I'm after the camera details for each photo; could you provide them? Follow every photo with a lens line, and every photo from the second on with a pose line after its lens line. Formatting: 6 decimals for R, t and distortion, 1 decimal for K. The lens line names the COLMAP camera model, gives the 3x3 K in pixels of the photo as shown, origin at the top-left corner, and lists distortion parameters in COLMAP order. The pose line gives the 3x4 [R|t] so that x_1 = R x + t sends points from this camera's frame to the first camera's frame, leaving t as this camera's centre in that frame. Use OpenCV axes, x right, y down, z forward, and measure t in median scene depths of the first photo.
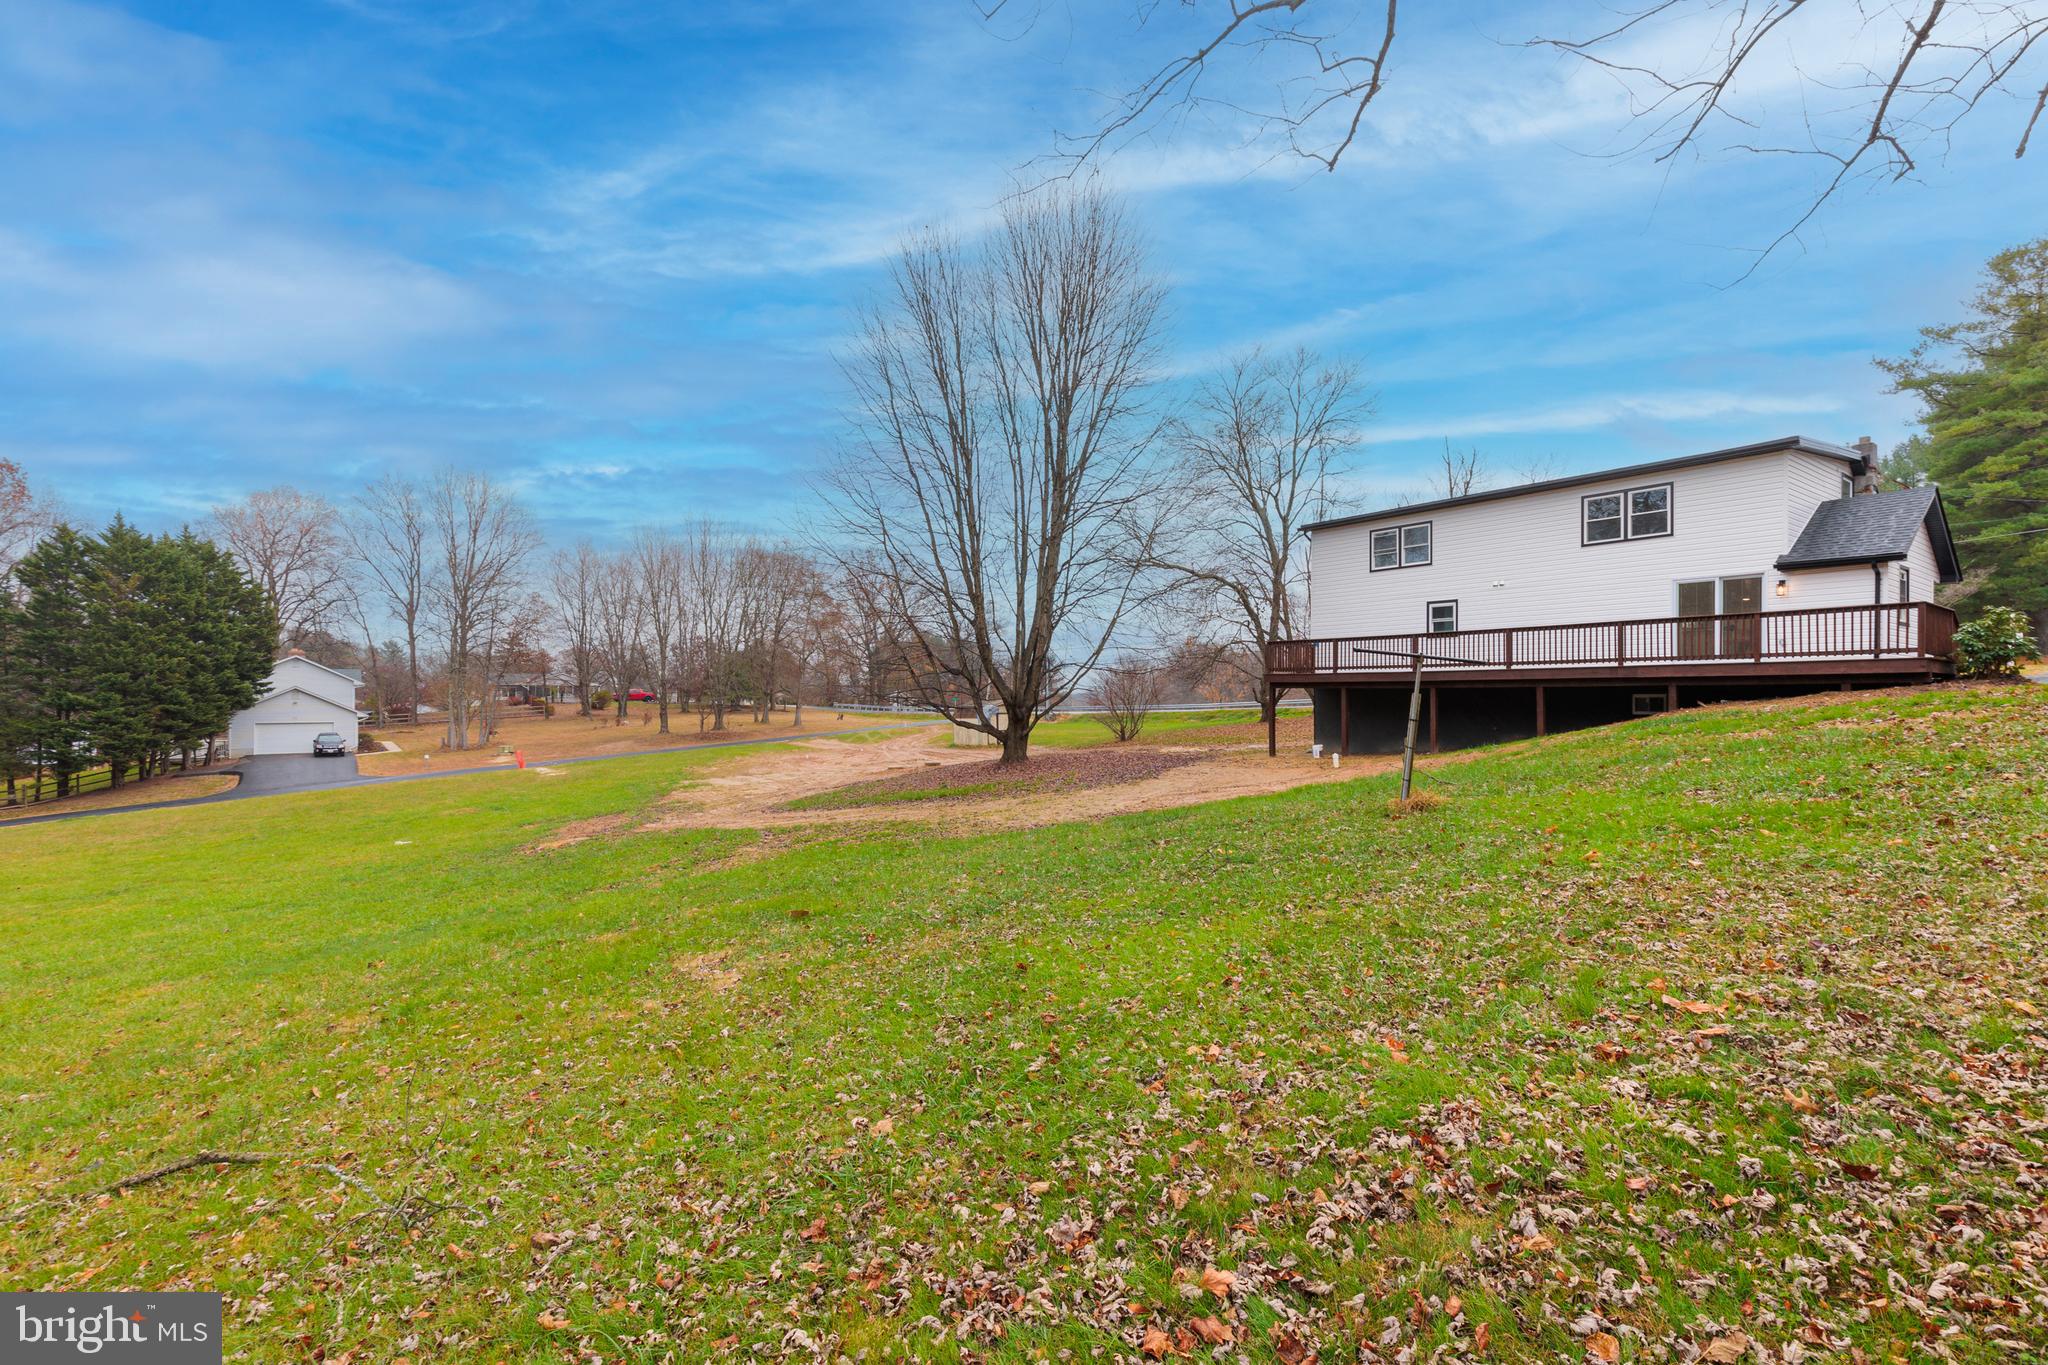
lens RADIAL K [[927.3, 0, 1028.1], [0, 927.3, 687.9], [0, 0, 1]] dist [0.004178, 0.000439]
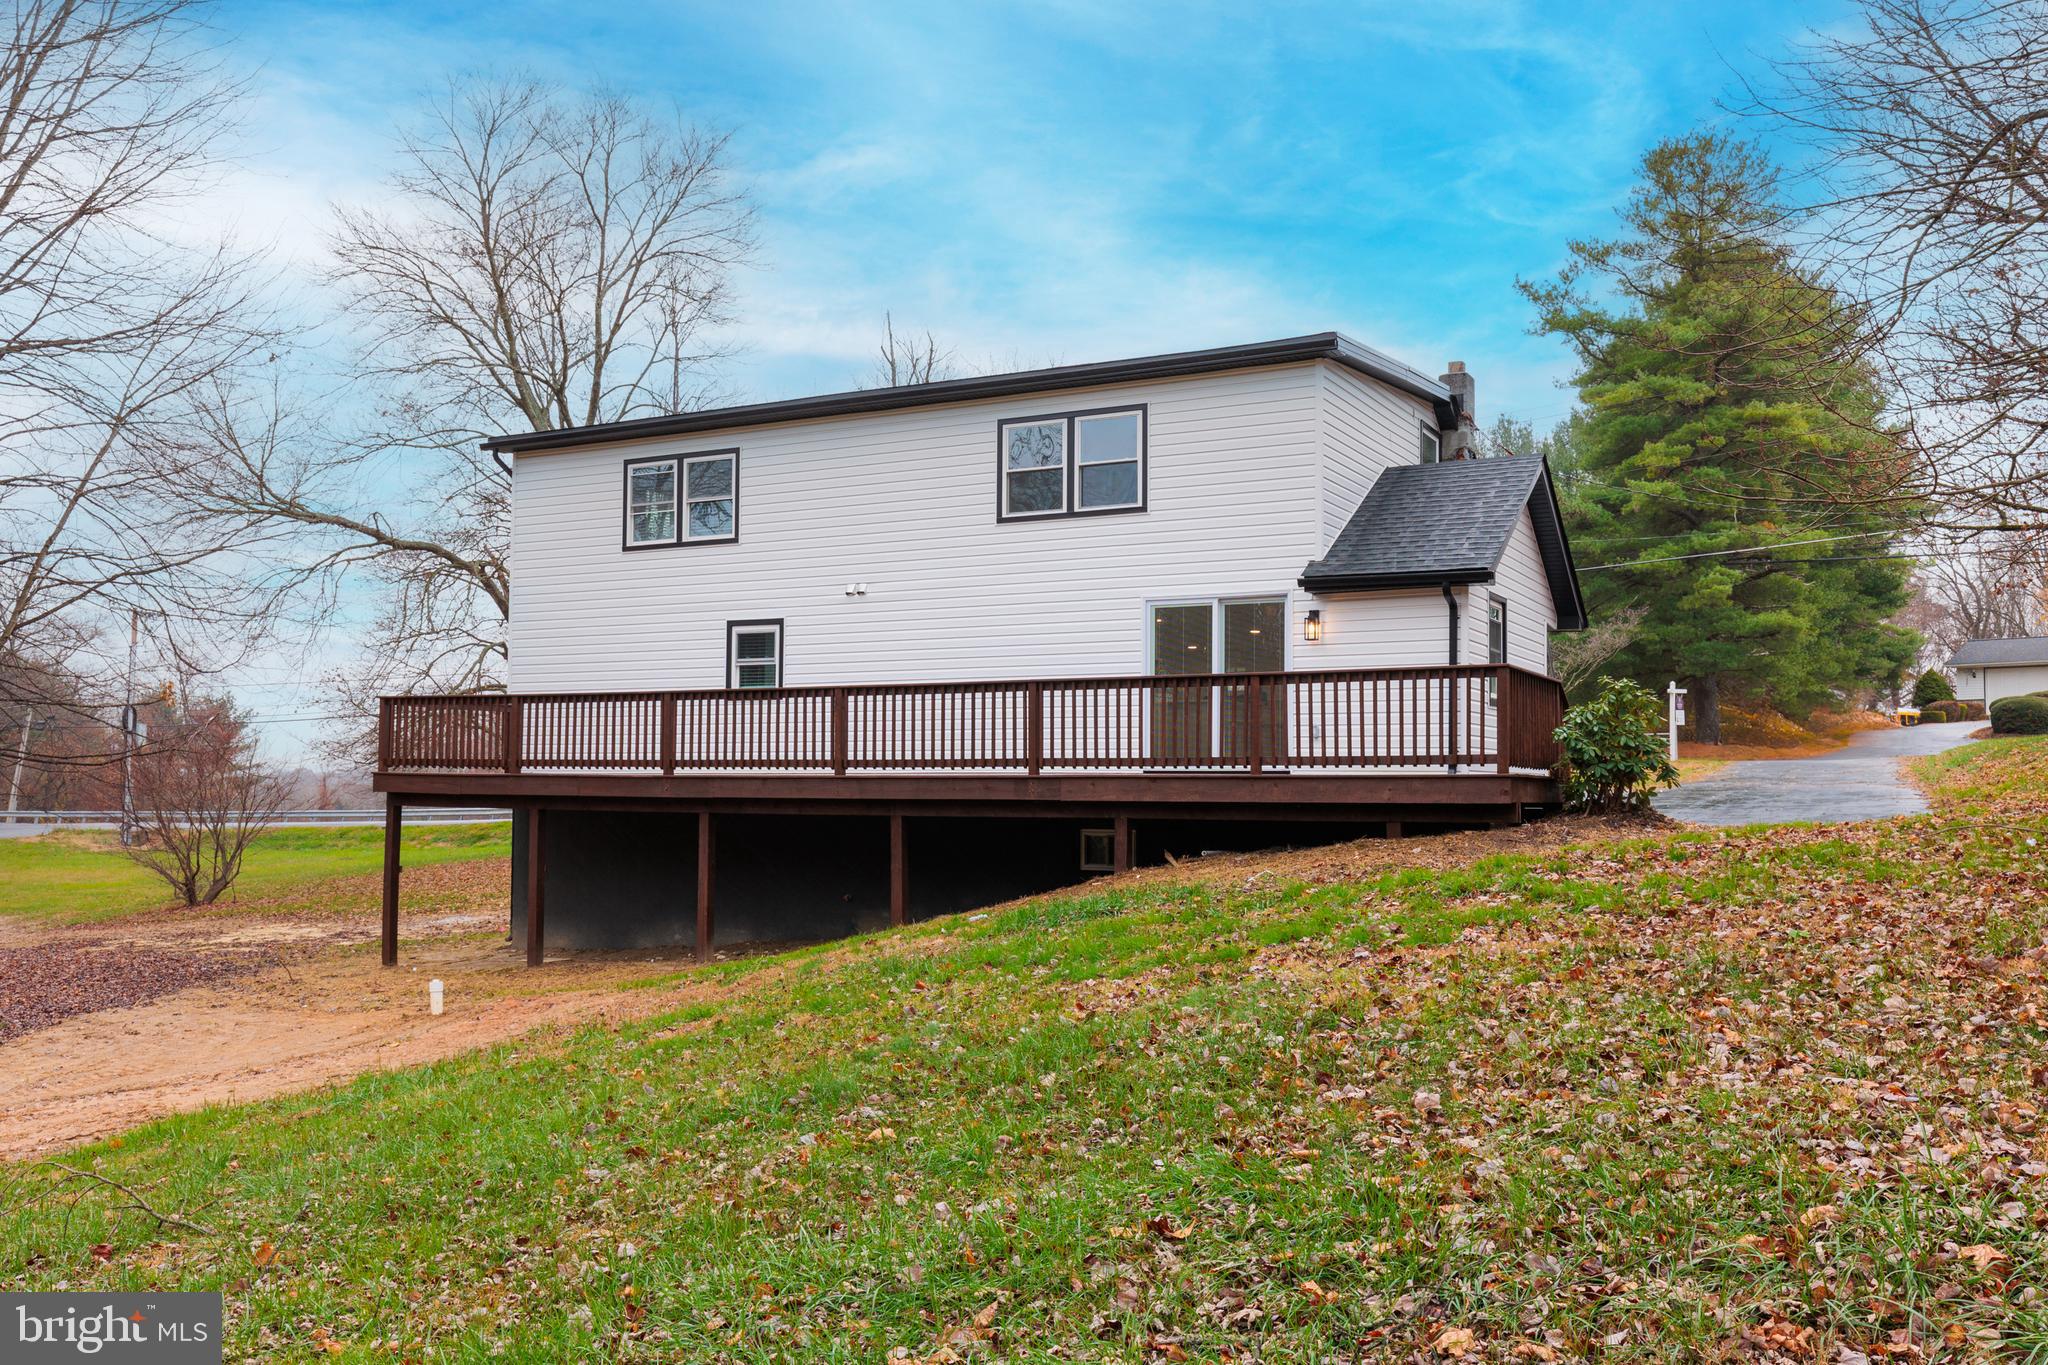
lens RADIAL K [[1700.4, 0, 1025.6], [0, 1700.4, 682.8], [0, 0, 1]] dist [-0.004699, 0.000831]
pose [[0.905436, 0.029343, 0.423468, 0.242019], [-0.009059, 0.998716, -0.049833, -0.025044], [-0.424386, 0.041284, 0.904540, 0.198881]]
